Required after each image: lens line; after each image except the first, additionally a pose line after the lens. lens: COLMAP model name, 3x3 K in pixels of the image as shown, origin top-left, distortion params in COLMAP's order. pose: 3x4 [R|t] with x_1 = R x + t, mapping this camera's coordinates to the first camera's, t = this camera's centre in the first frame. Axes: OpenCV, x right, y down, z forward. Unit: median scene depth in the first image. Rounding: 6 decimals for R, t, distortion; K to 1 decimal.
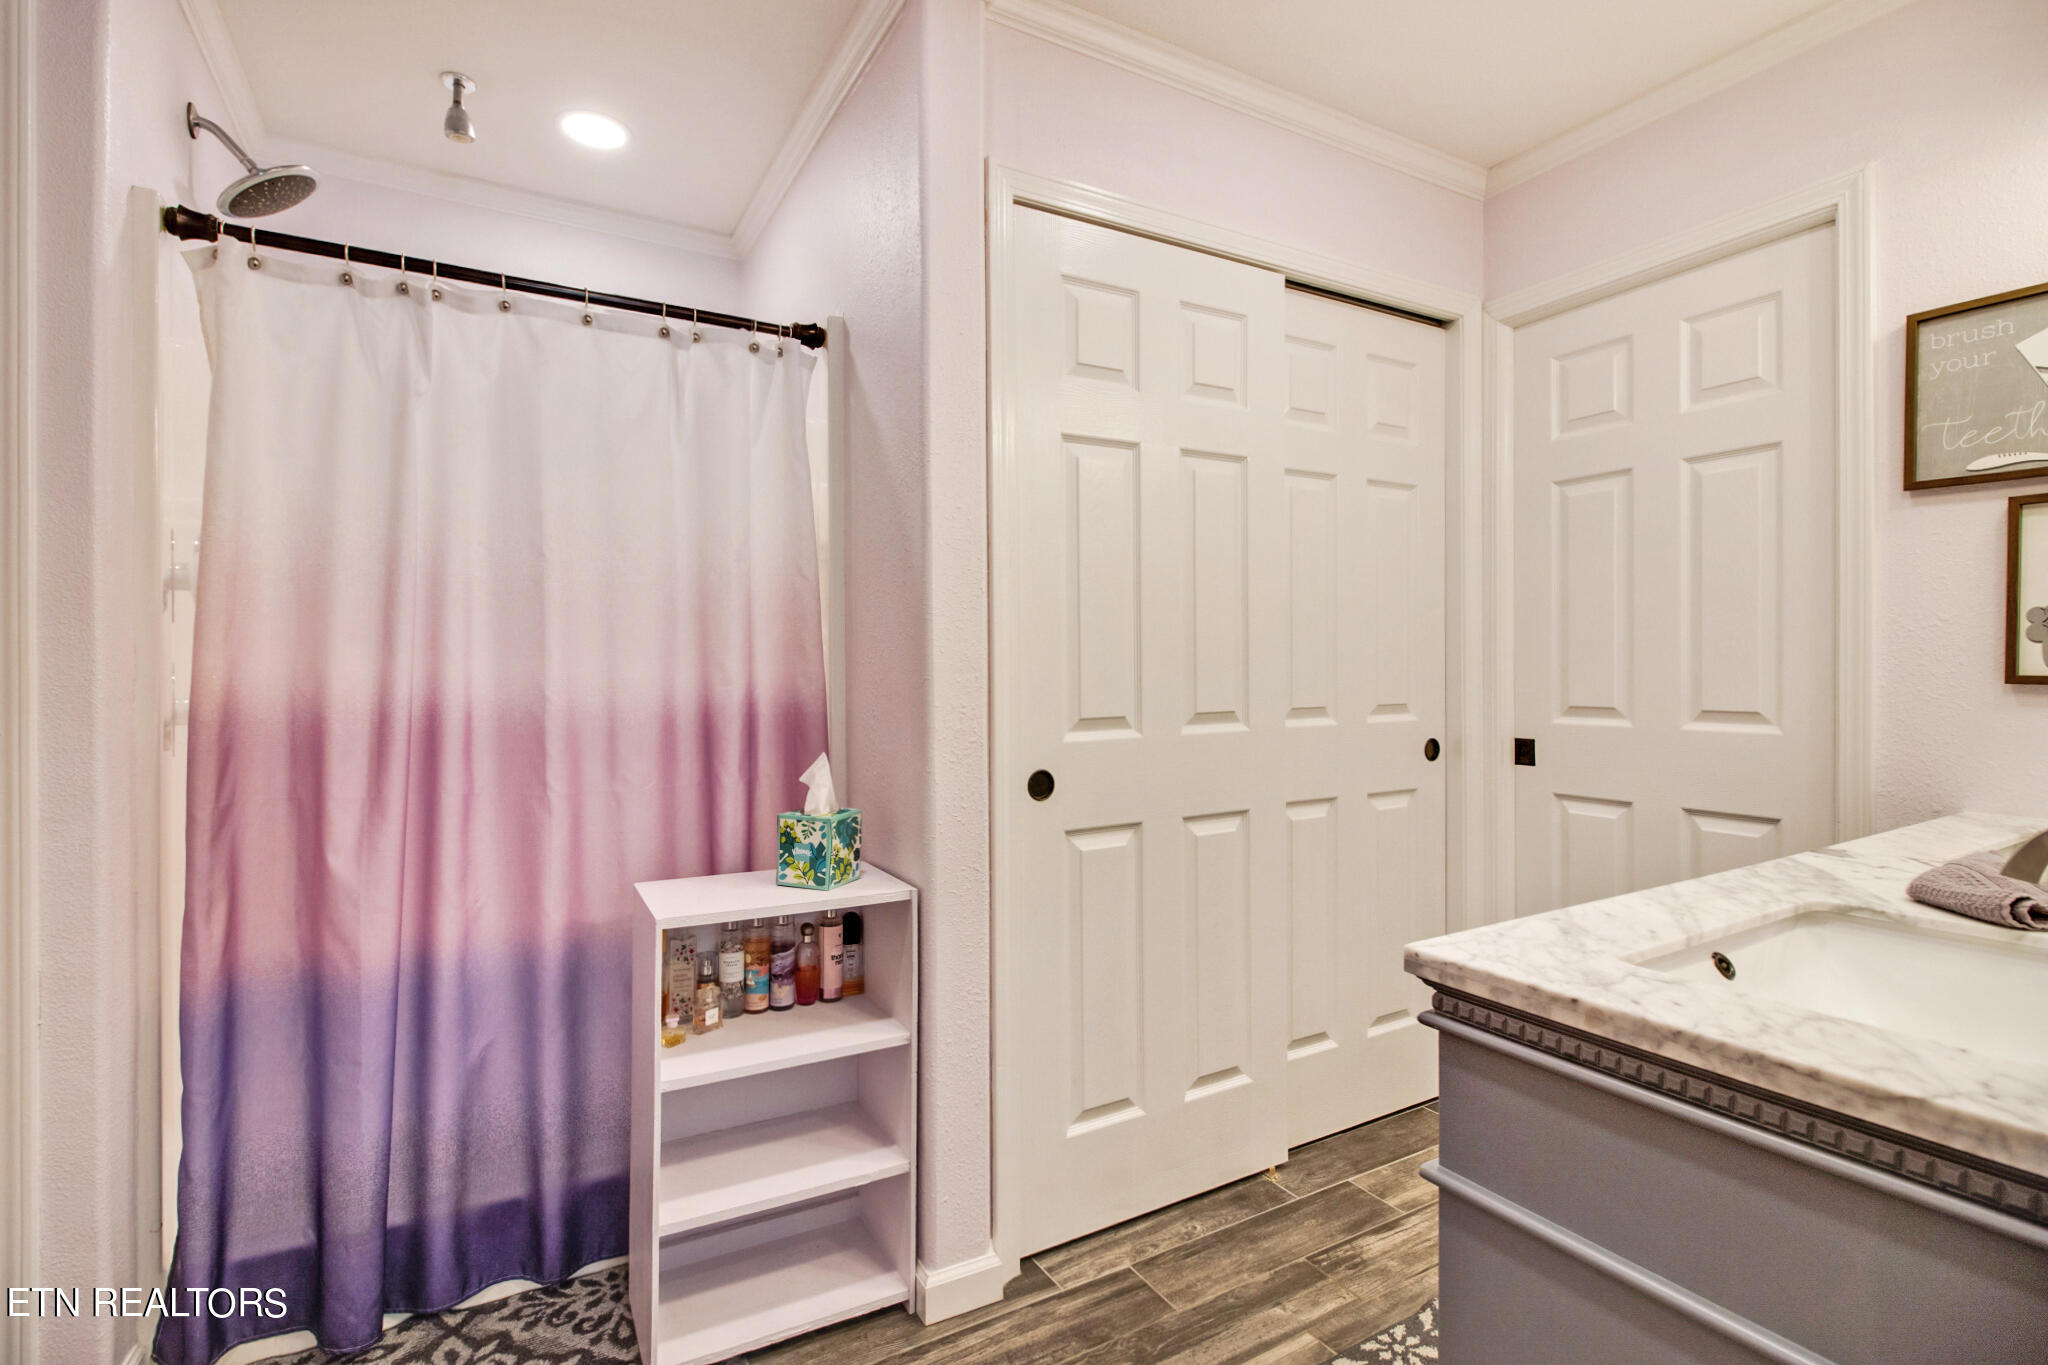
lens RADIAL K [[954.1, 0, 1013.1], [0, 954.1, 666.7], [0, 0, 1]] dist [-0.000713, -0.001047]
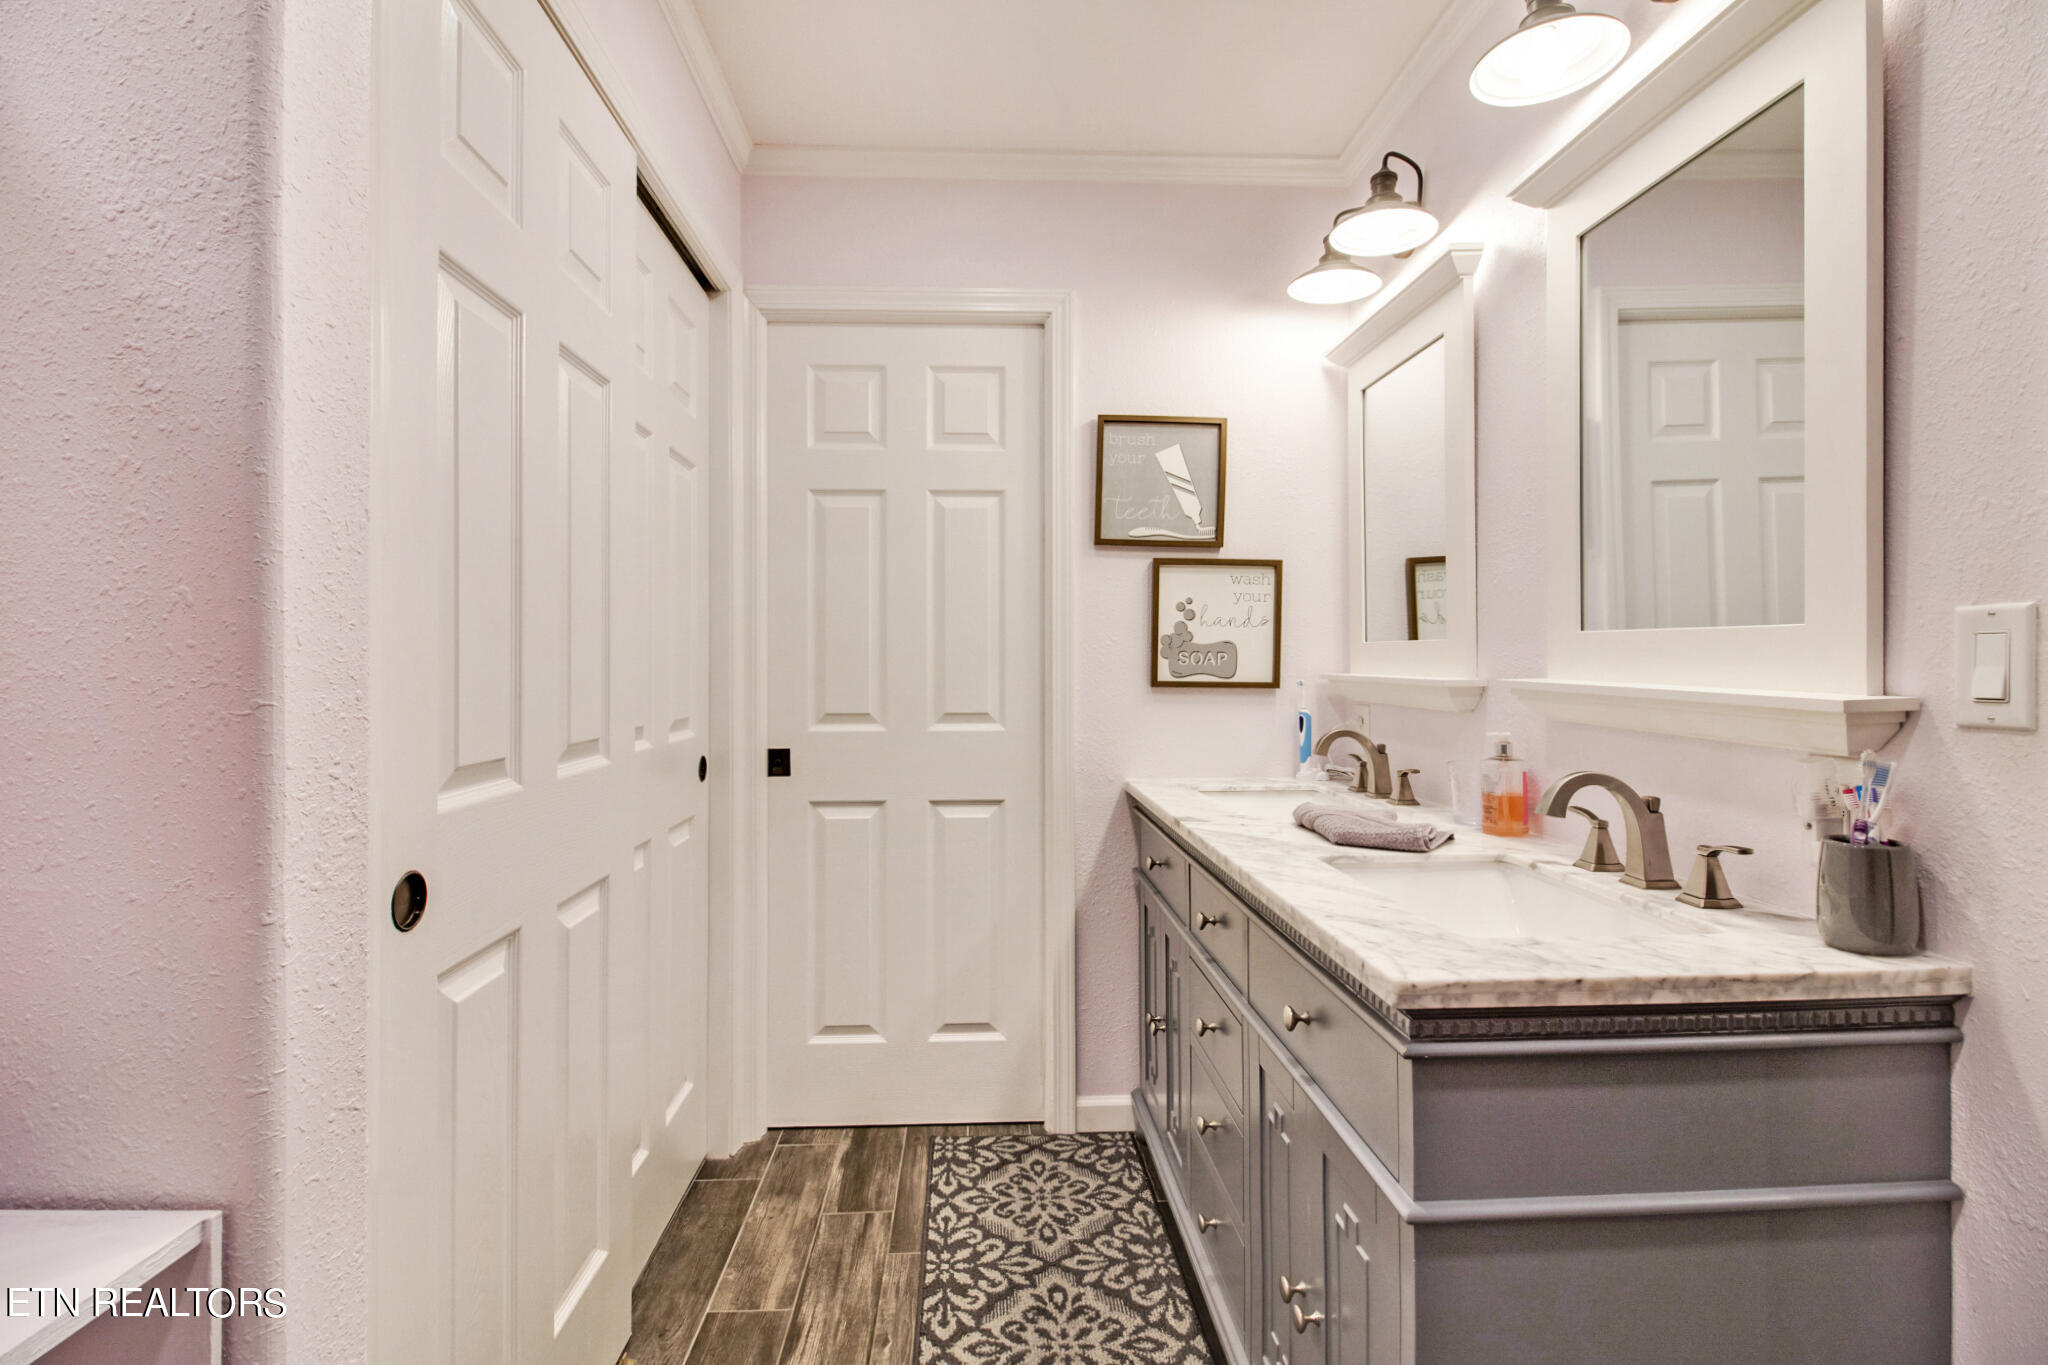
lens RADIAL K [[954.1, 0, 1013.1], [0, 954.1, 666.7], [0, 0, 1]] dist [-0.000713, -0.001047]
pose [[0.448253, 0.007907, 0.893872, -0.298811], [-0.001976, 0.999967, -0.007855, -0.001058], [-0.893905, 0.001755, 0.448254, 0.472467]]
